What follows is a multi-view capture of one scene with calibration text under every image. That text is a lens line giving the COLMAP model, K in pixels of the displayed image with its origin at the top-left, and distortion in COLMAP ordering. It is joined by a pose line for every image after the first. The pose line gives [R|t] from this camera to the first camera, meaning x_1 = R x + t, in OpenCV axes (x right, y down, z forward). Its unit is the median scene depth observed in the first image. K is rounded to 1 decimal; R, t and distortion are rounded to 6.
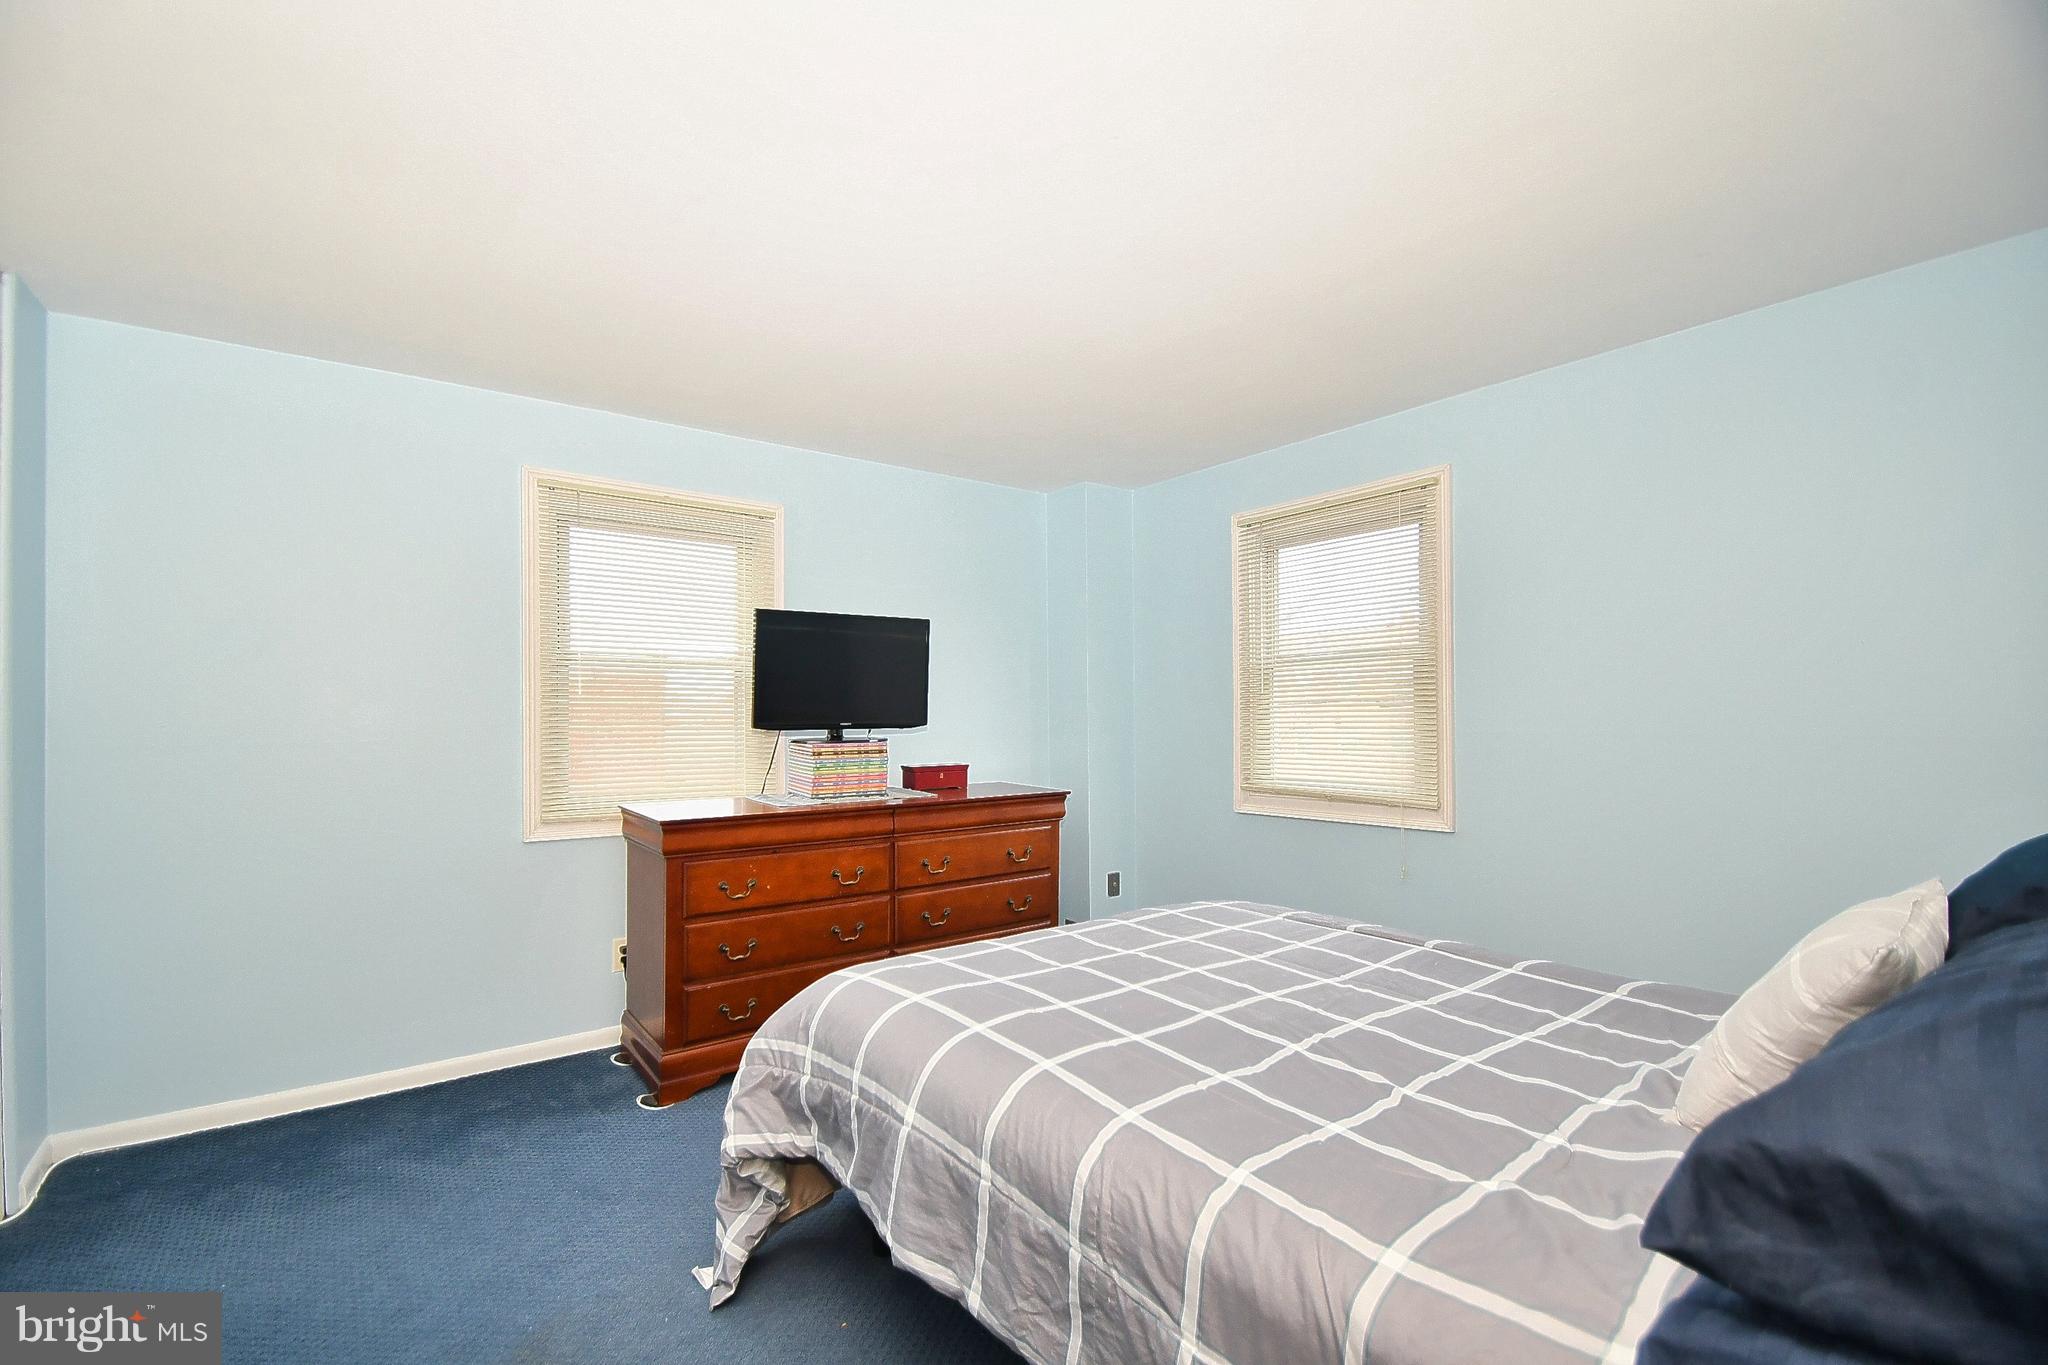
lens RADIAL K [[898.1, 0, 1012.8], [0, 898.1, 707.6], [0, 0, 1]] dist [0.026949, -0.000058]
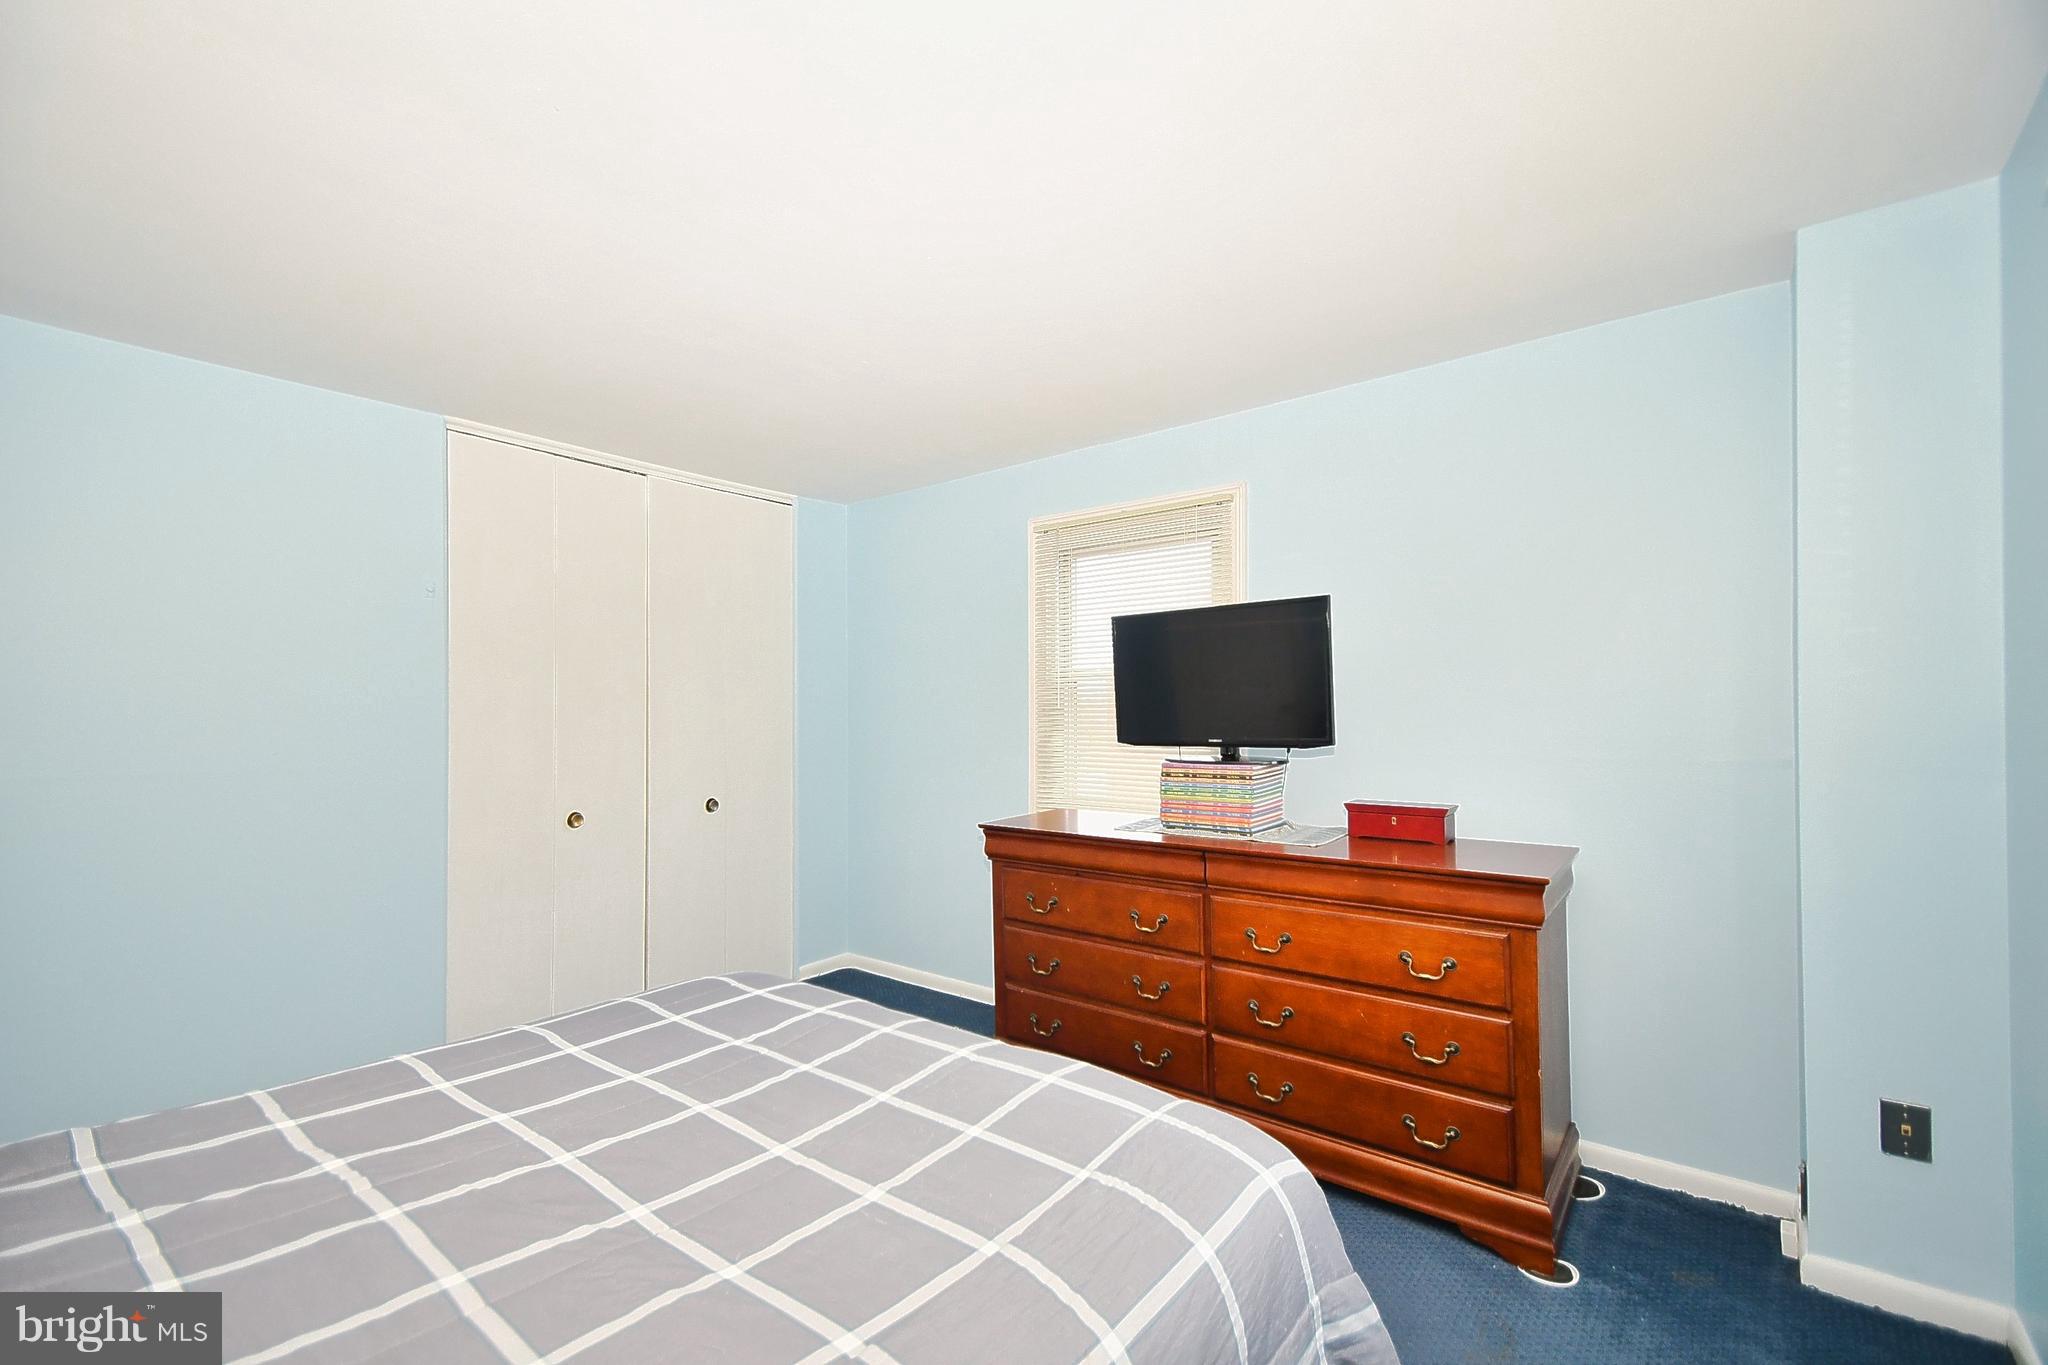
lens RADIAL K [[898.1, 0, 1012.8], [0, 898.1, 707.6], [0, 0, 1]] dist [0.026949, -0.000058]
pose [[0.253261, -0.003042, -0.967393, 0.577932], [0.012887, 0.999917, 0.000229, -0.014797], [0.967312, -0.012524, 0.253279, 0.638445]]
